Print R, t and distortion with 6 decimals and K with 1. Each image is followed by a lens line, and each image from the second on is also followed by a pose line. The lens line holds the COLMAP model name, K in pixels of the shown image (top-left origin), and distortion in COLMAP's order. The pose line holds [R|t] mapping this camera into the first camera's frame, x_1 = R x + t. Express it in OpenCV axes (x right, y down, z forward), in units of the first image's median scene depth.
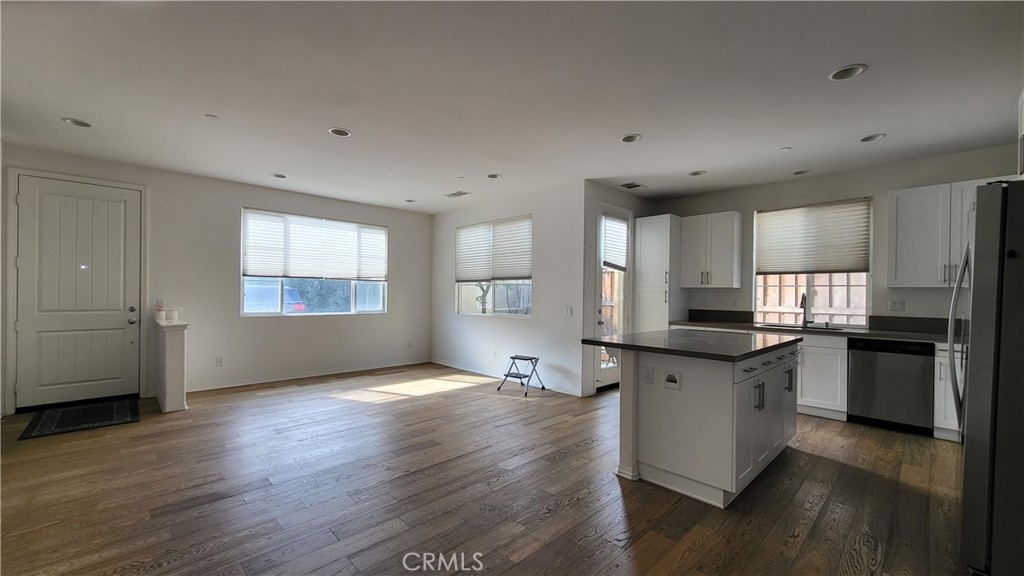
lens RADIAL K [[404.4, 0, 513.6], [0, 404.4, 294.4], [0, 0, 1]] dist [-0.000941, 0.003274]
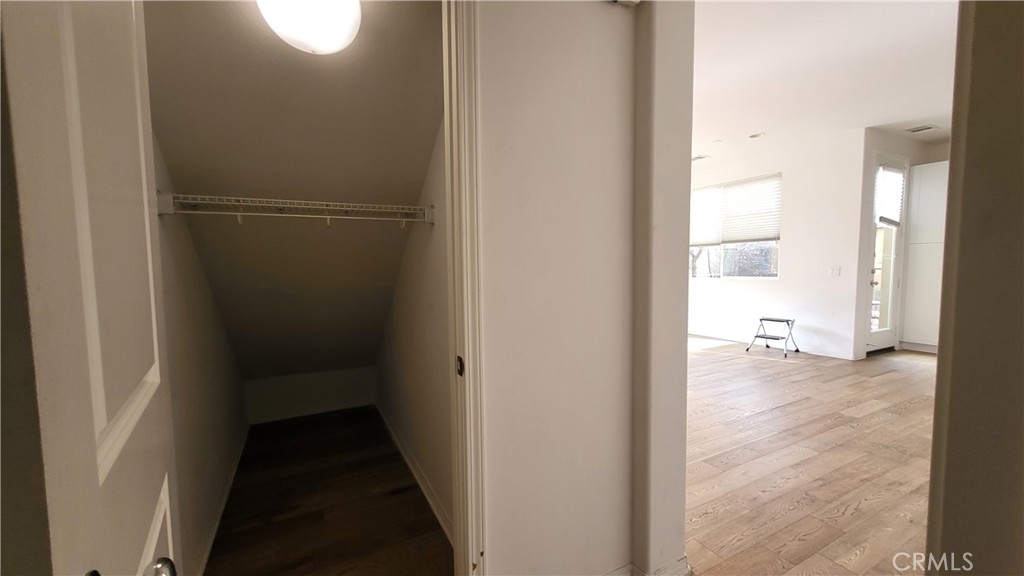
lens RADIAL K [[404.4, 0, 513.6], [0, 404.4, 294.4], [0, 0, 1]] dist [-0.000941, 0.003274]
pose [[0.958780, -0.007199, -0.284057, -0.315492], [0.027454, 0.997349, 0.067392, 0.009936], [0.282819, -0.072413, 0.956436, -0.131494]]
